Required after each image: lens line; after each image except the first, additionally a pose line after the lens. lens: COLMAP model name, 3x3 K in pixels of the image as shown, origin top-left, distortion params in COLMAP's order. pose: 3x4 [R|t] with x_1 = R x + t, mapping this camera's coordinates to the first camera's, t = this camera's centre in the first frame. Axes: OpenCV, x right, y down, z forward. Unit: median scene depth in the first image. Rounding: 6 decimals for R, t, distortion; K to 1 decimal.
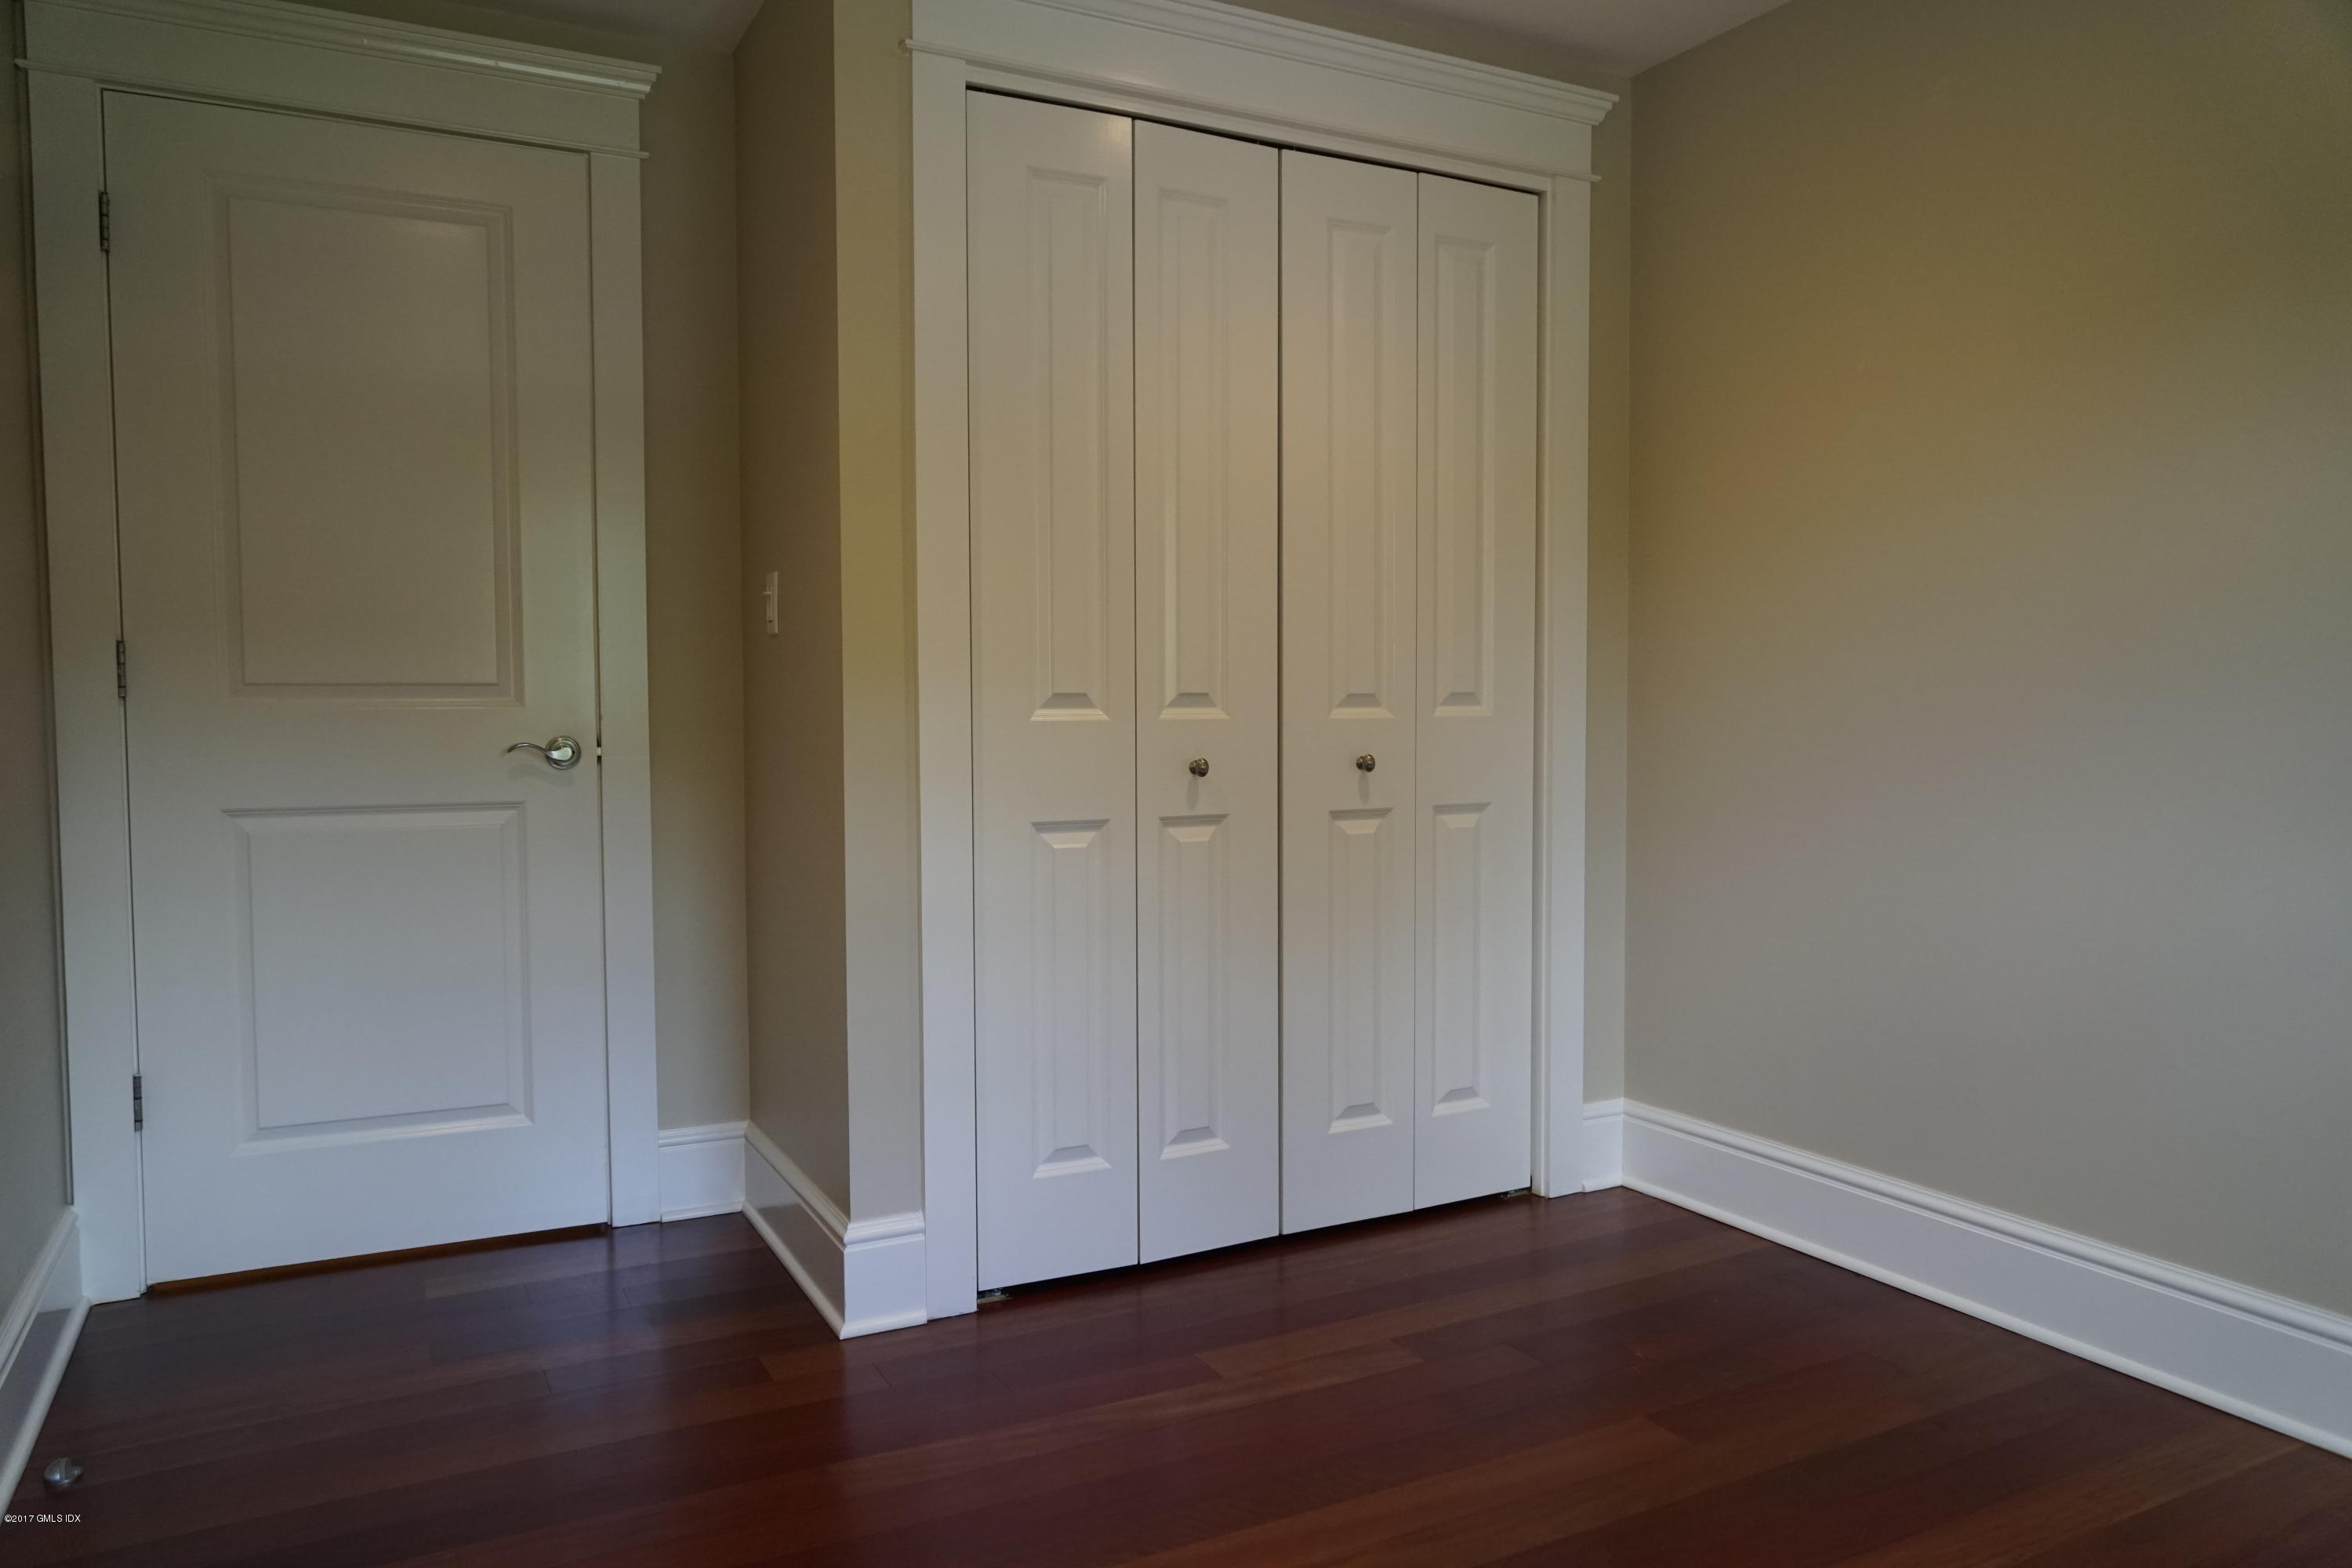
lens RADIAL K [[1596.0, 0, 1167.4], [0, 1596.0, 786.8], [0, 0, 1]] dist [-0.020431, 0.023037]
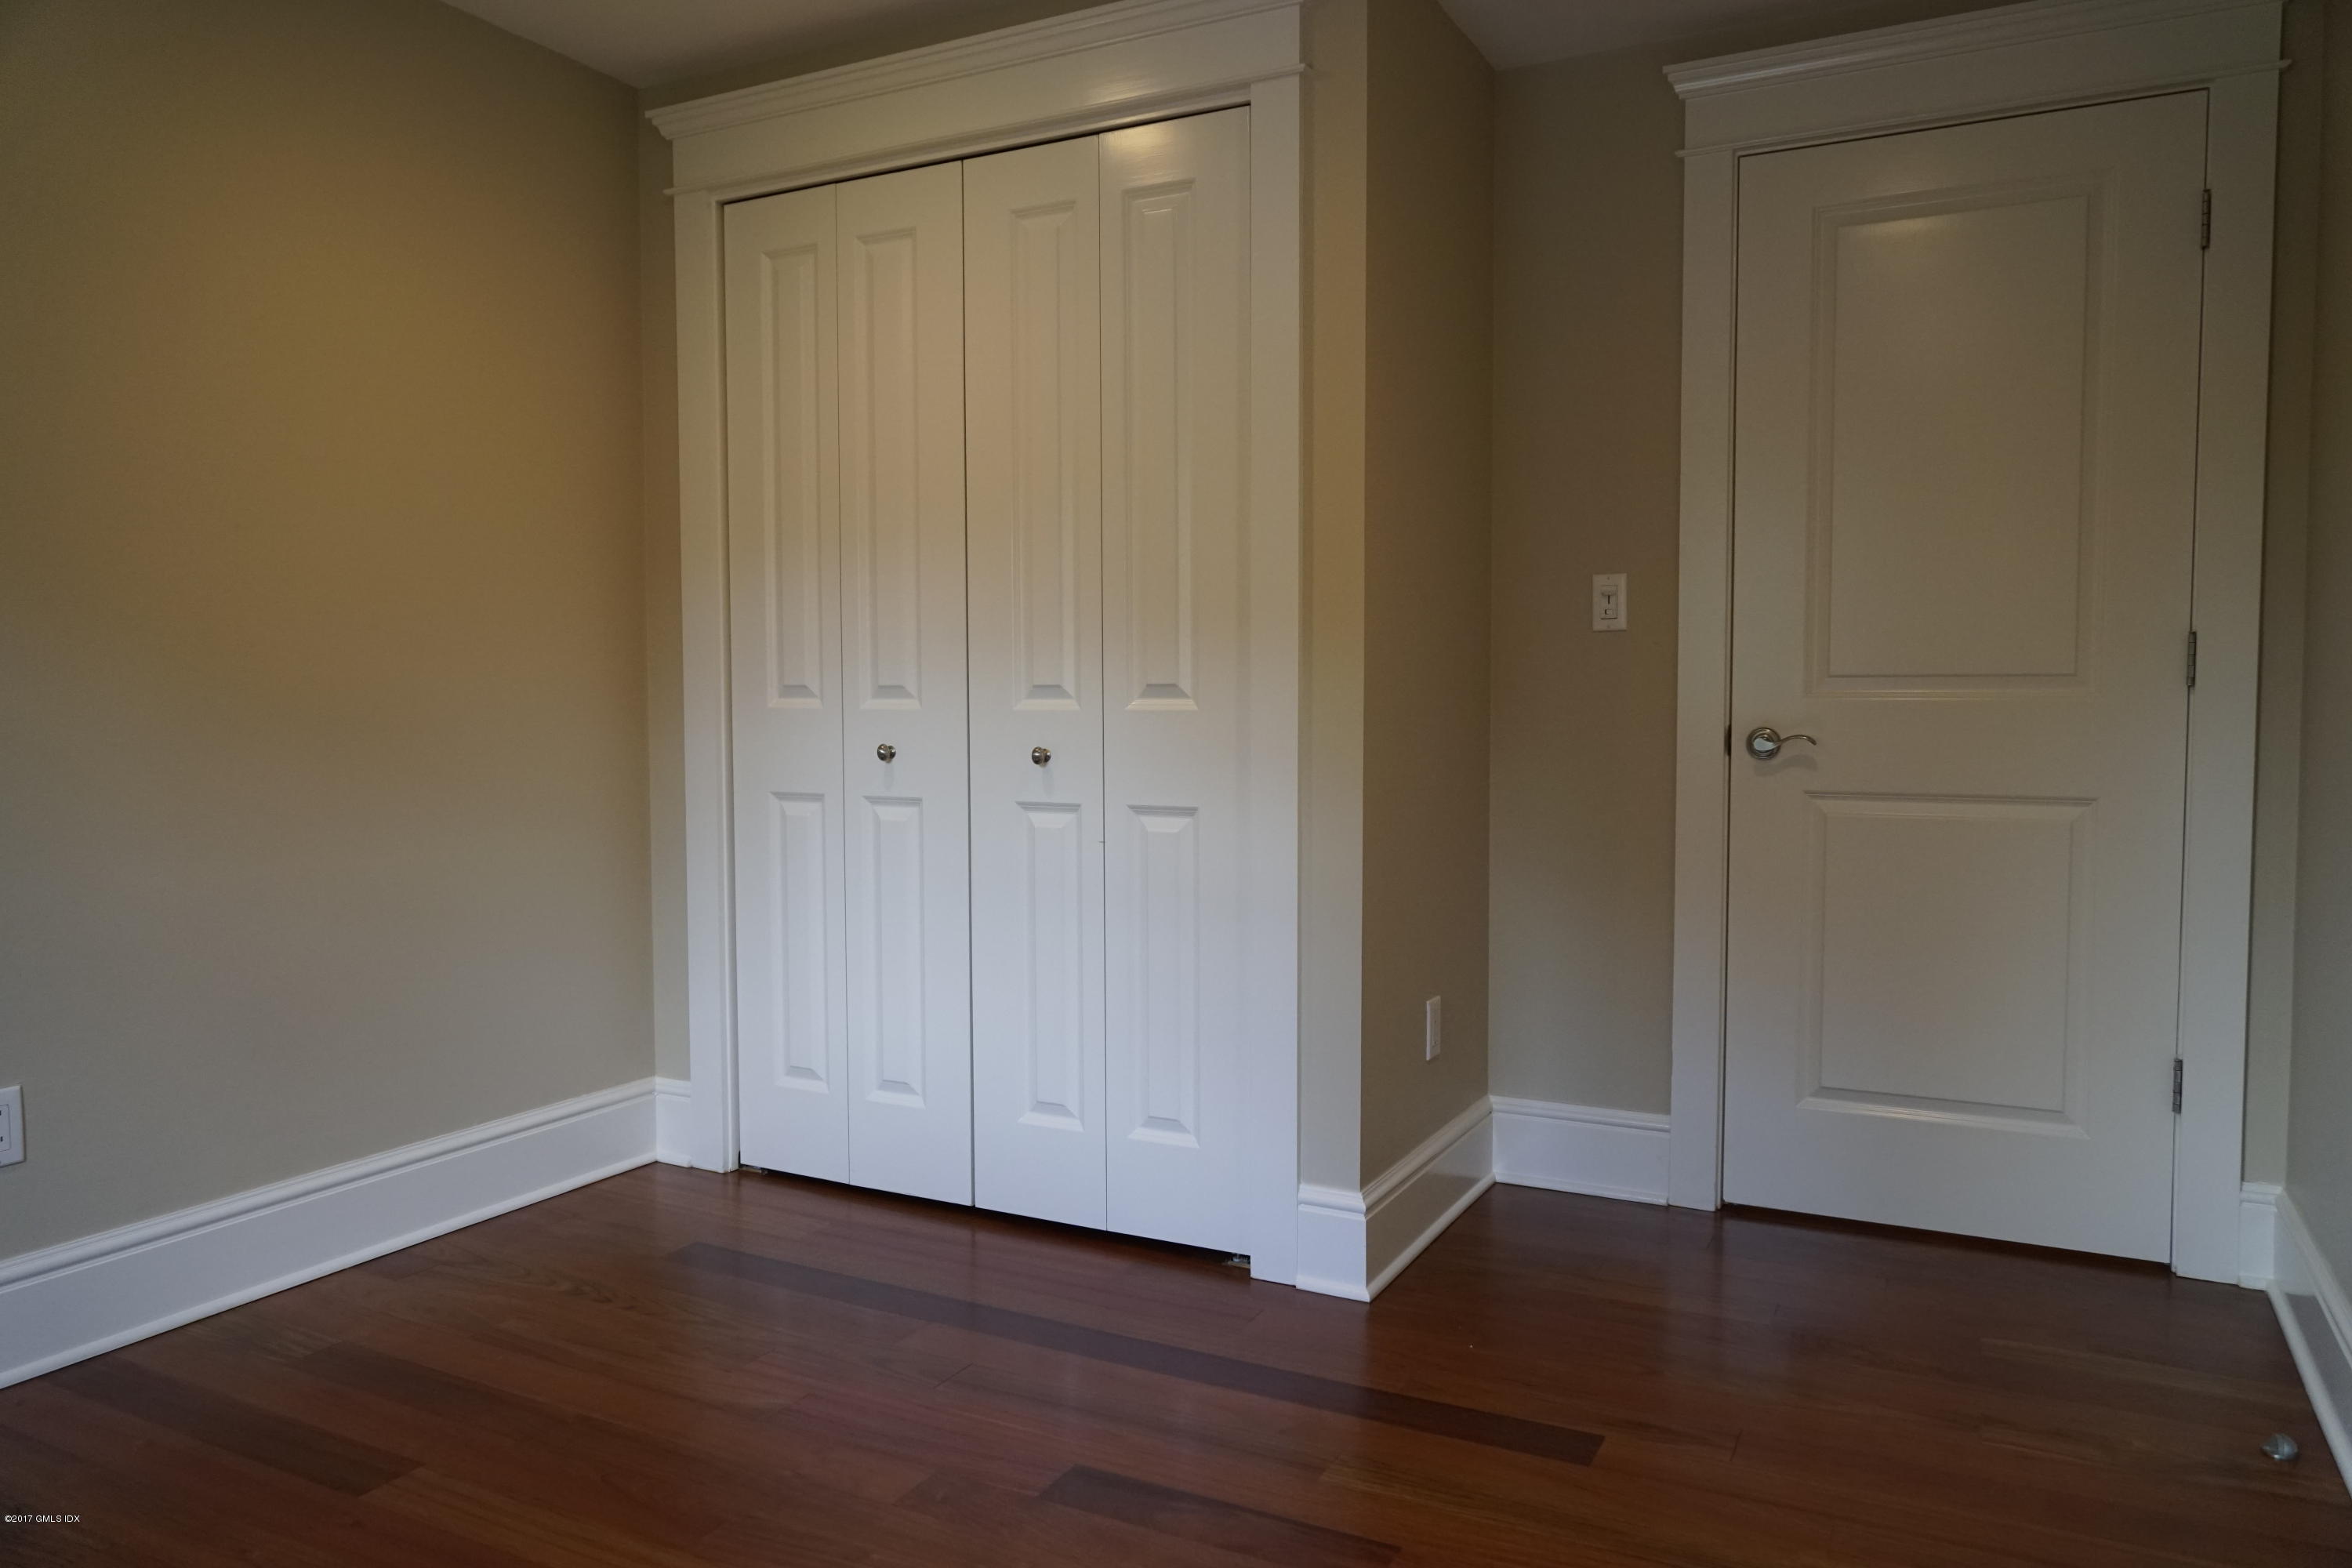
lens RADIAL K [[1596.0, 0, 1227.5], [0, 1596.0, 766.4], [0, 0, 1]] dist [-0.020431, 0.023037]
pose [[0.561284, 0.036825, -0.826804, 0.835526], [-0.042730, 0.998967, 0.015486, -0.023319], [0.826520, 0.026638, 0.562277, 0.450161]]
